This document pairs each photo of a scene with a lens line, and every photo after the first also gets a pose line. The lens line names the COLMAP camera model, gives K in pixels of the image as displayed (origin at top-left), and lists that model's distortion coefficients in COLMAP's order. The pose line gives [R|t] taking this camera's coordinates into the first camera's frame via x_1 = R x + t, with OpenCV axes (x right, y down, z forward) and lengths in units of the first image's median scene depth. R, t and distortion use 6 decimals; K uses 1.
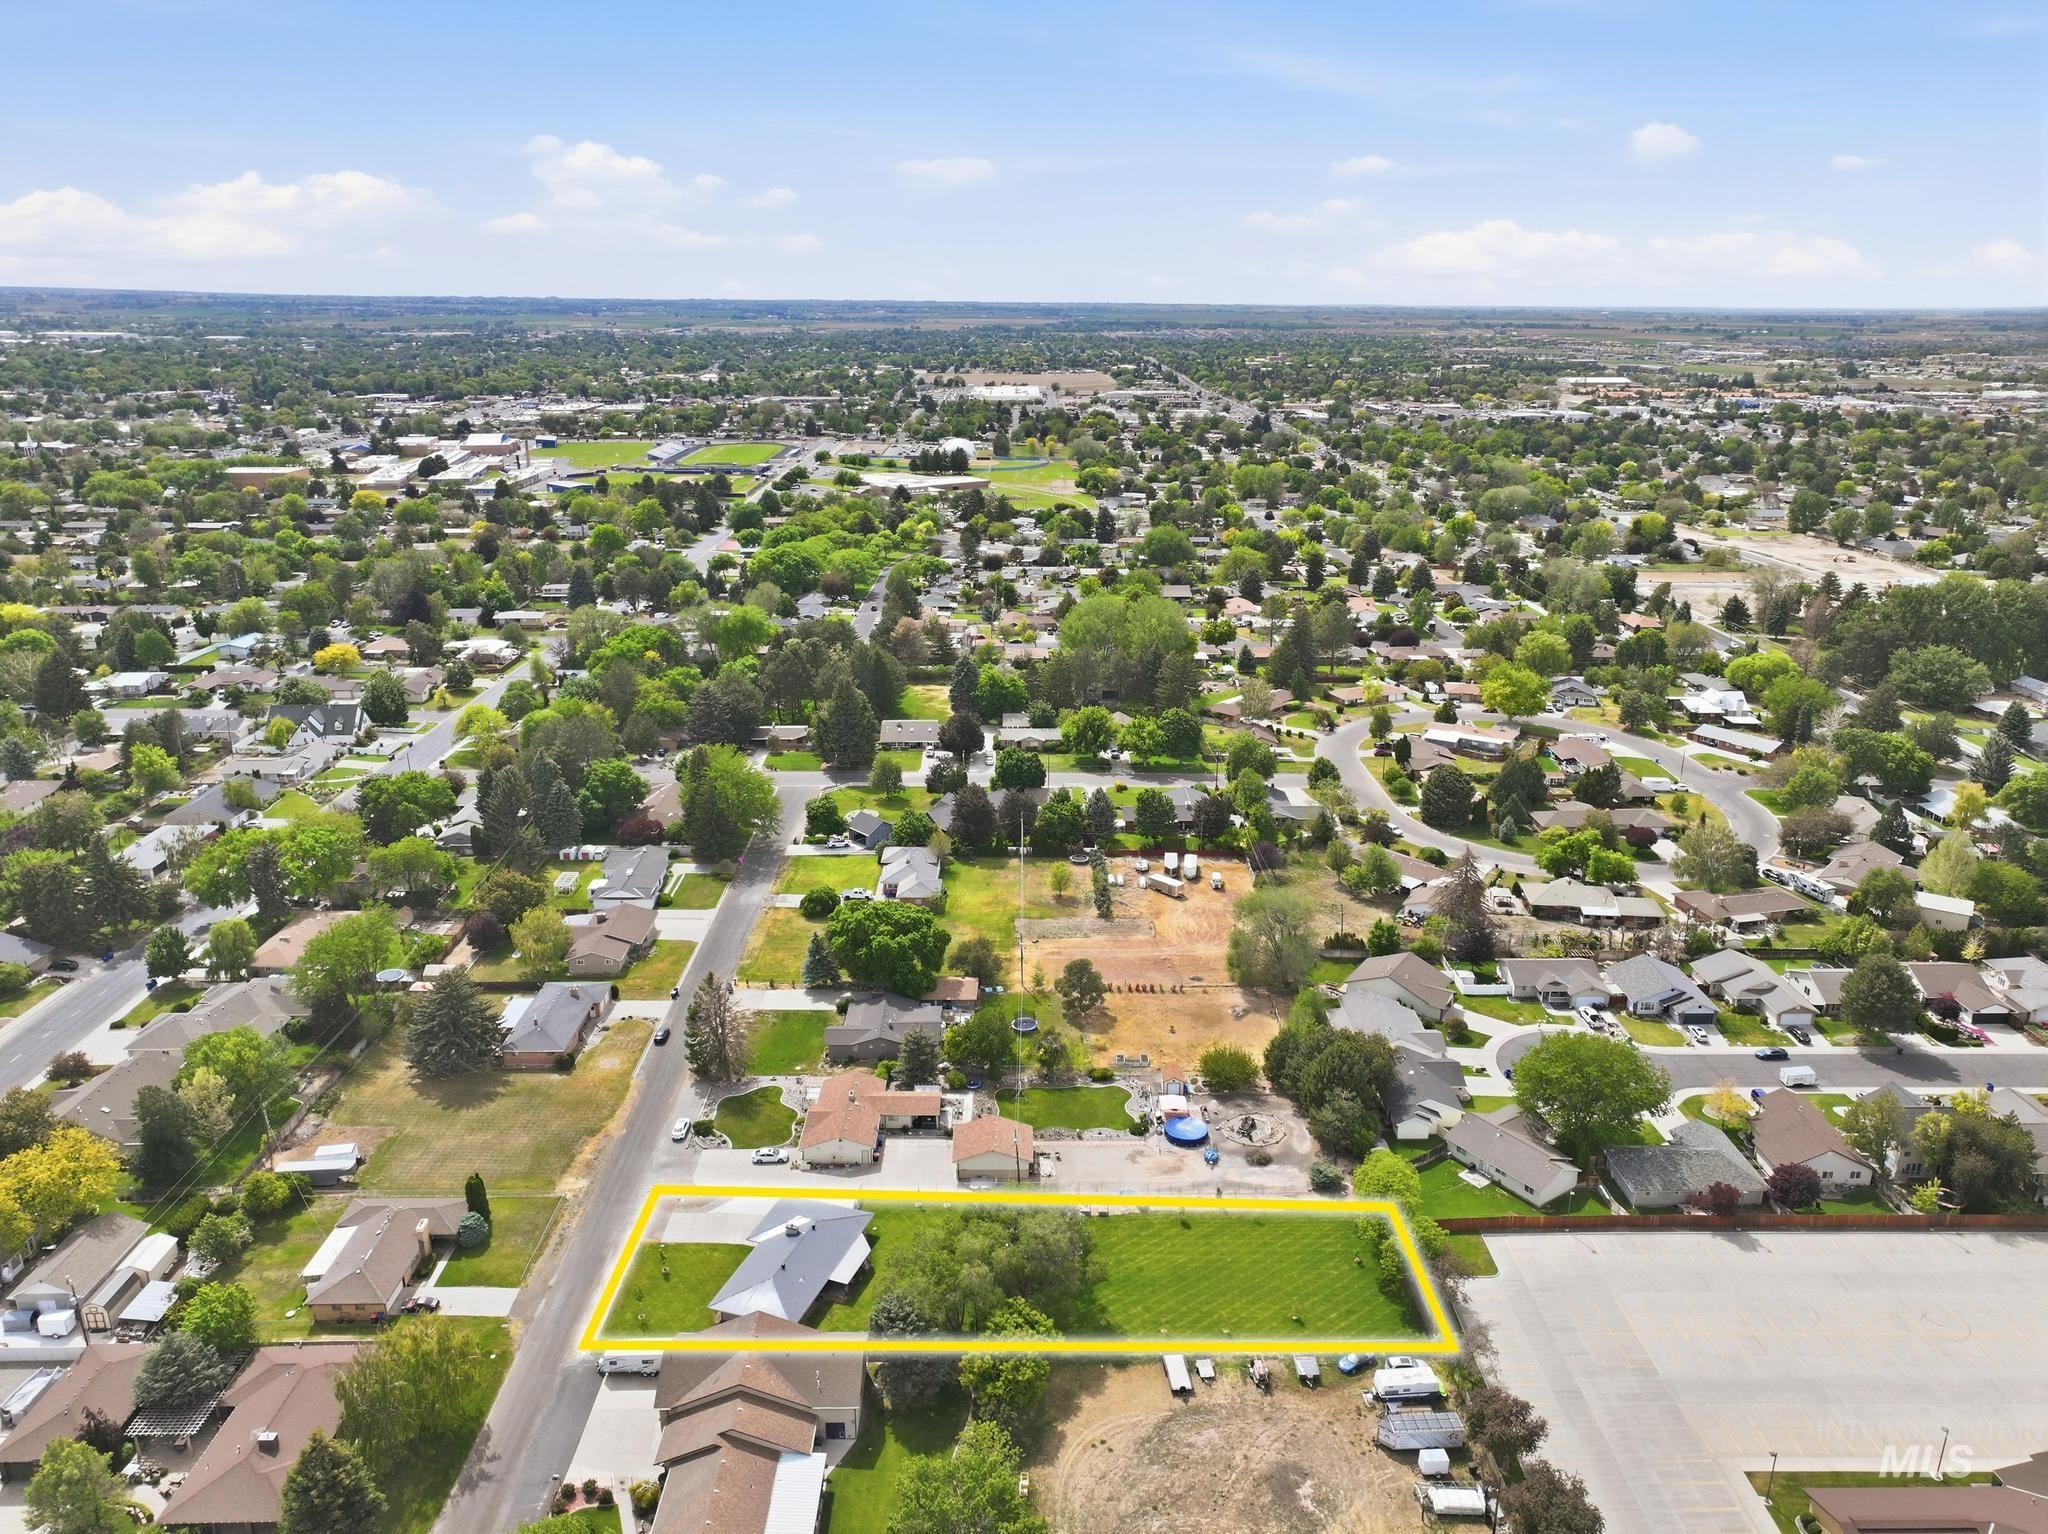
lens RADIAL K [[1421.5, 0, 1029.6], [0, 1421.5, 776.8], [0, 0, 1]] dist [0.005827, 0.004718]
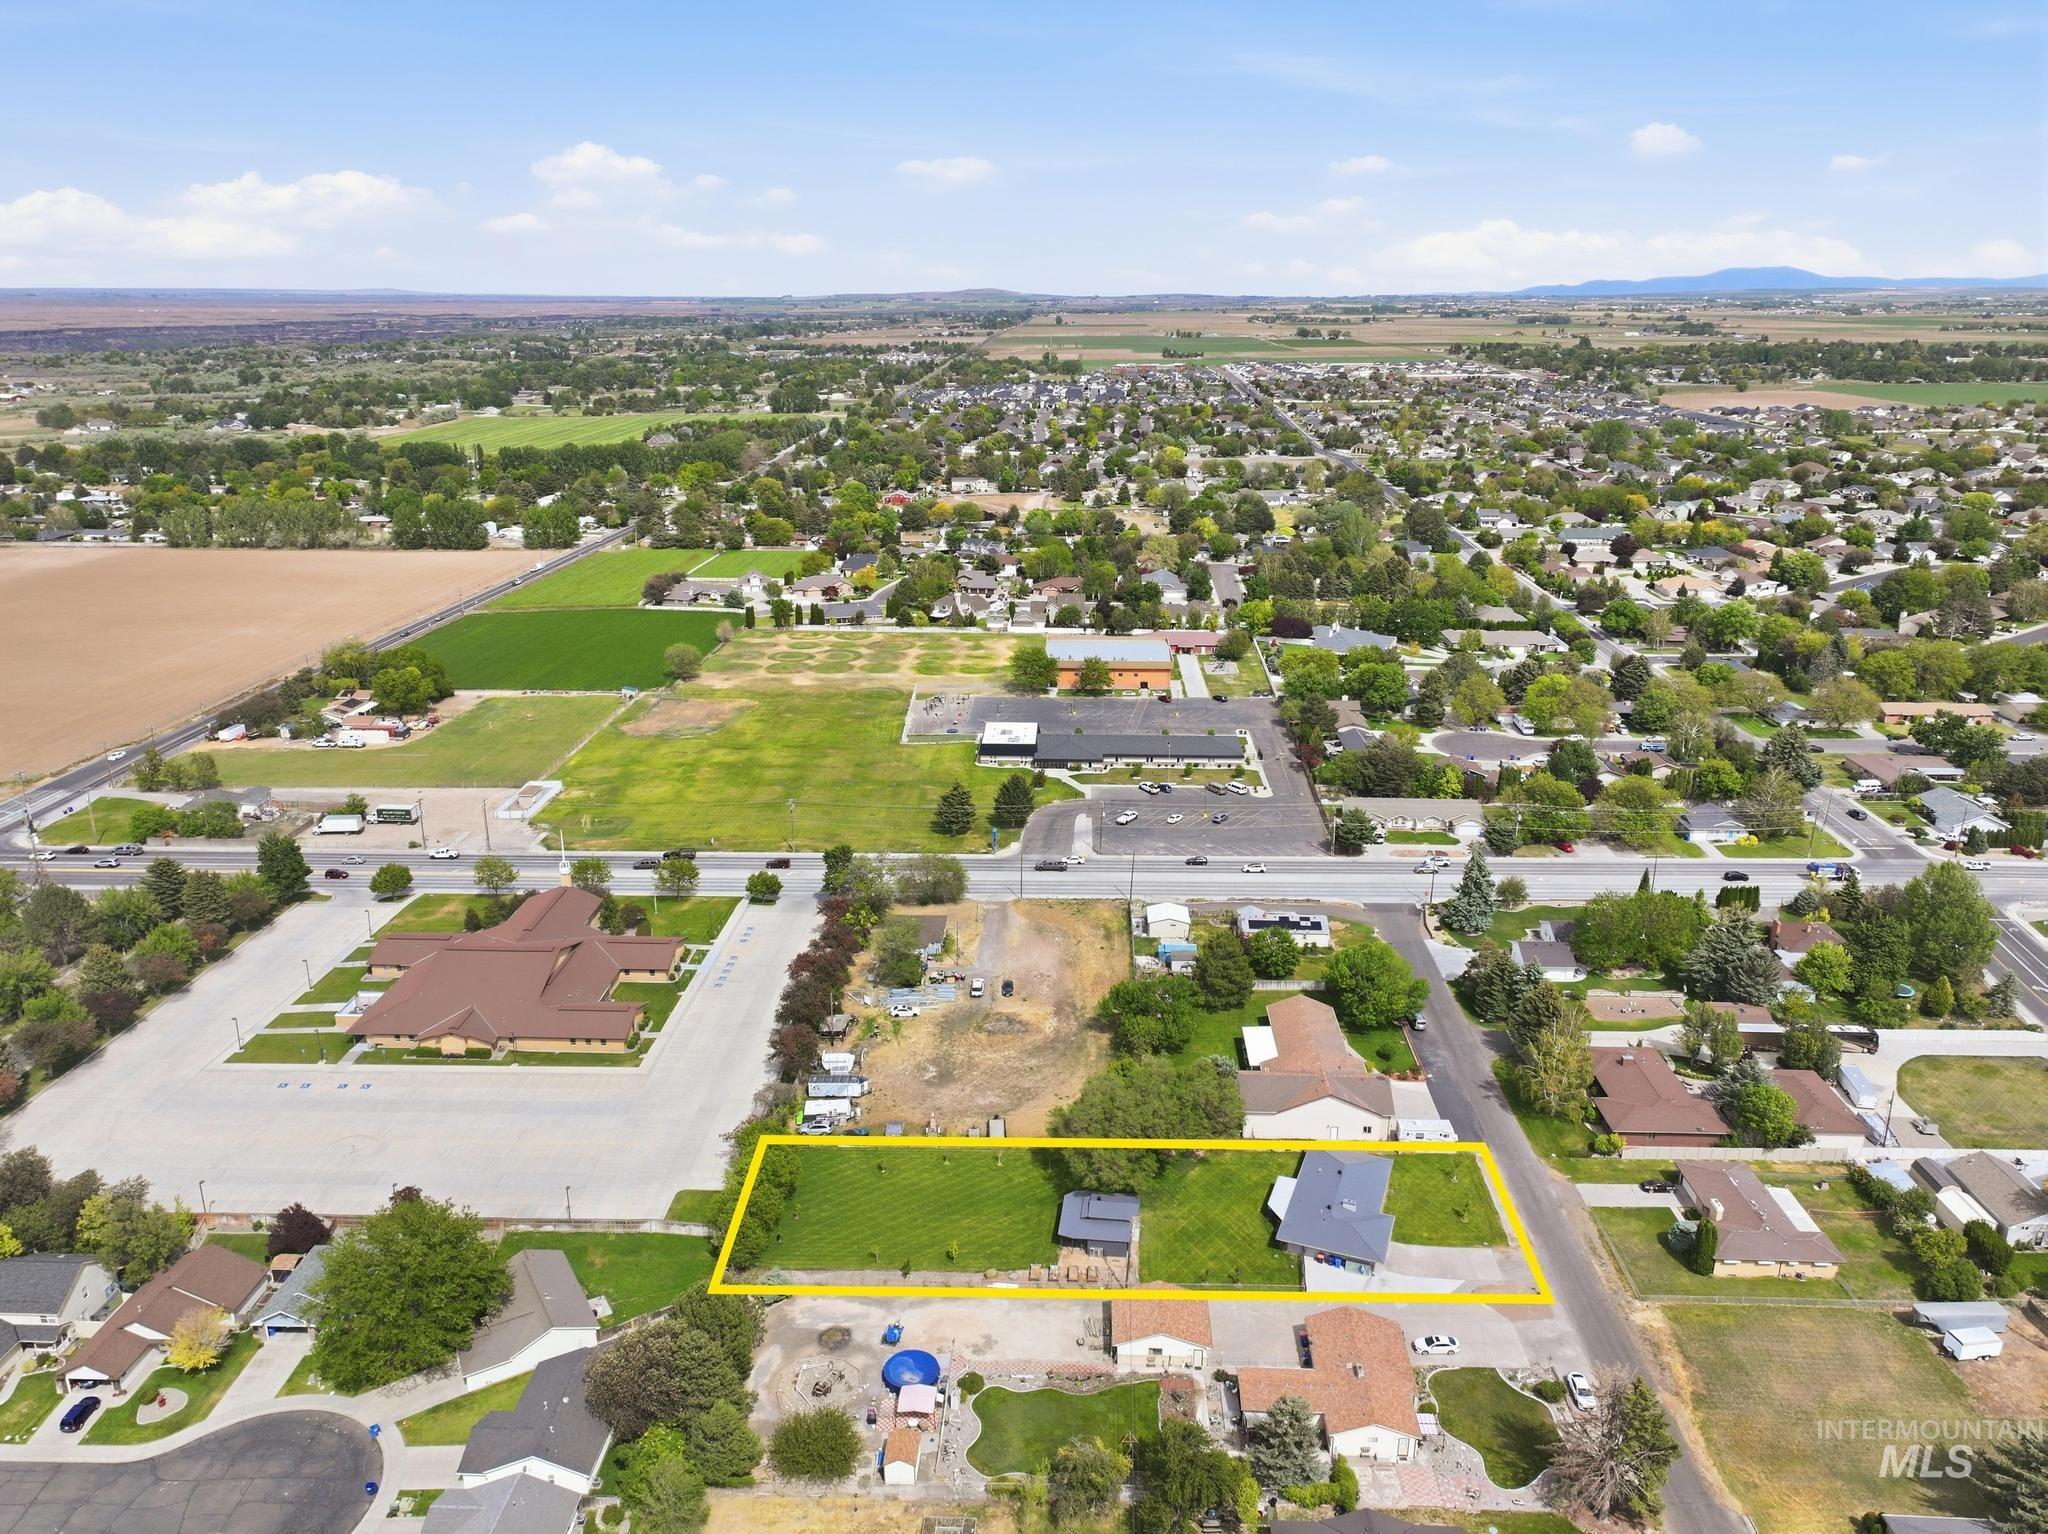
lens RADIAL K [[1444.2, 0, 1024.0], [0, 1444.2, 767.0], [0, 0, 1]] dist [0.003769, 0.001865]
pose [[-0.998576, -0.016131, 0.050841, 0.014935], [0.017258, 0.804191, 0.594121, -0.476751], [-0.050470, 0.594152, -0.802767, 1.436248]]
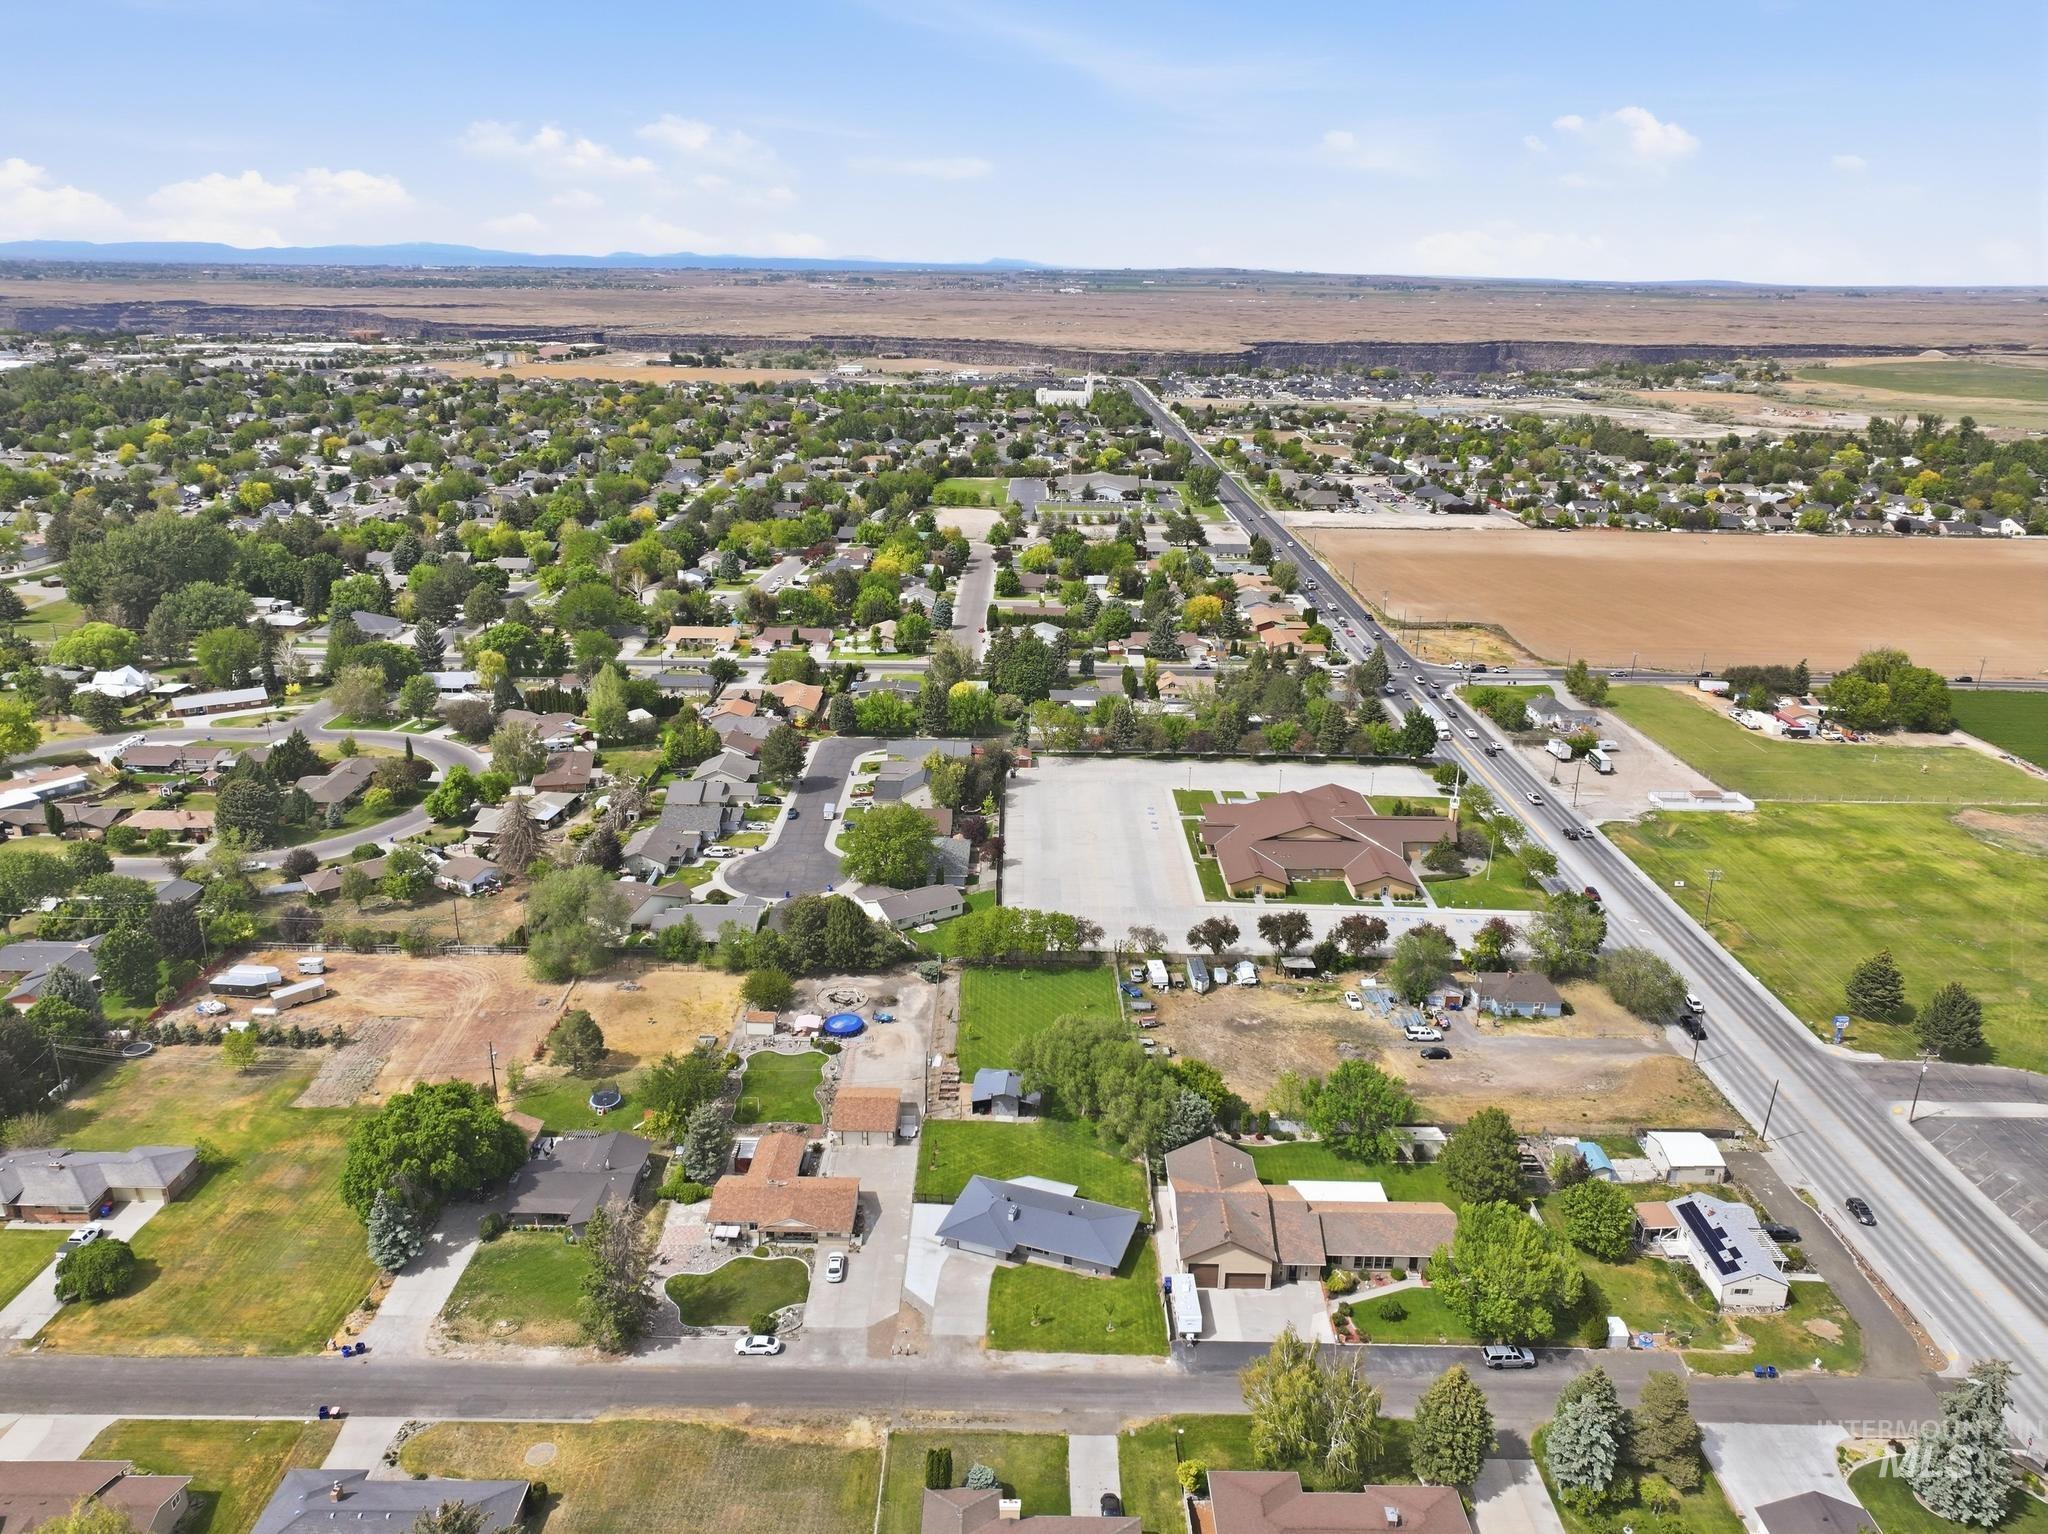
lens RADIAL K [[1421.5, 0, 1029.6], [0, 1421.5, 776.8], [0, 0, 1]] dist [0.005827, 0.004718]
pose [[0.010930, -0.333191, 0.942796, -0.873559], [0.299809, 0.900567, 0.314791, -0.232619], [-0.953937, 0.279218, 0.109737, 0.689650]]
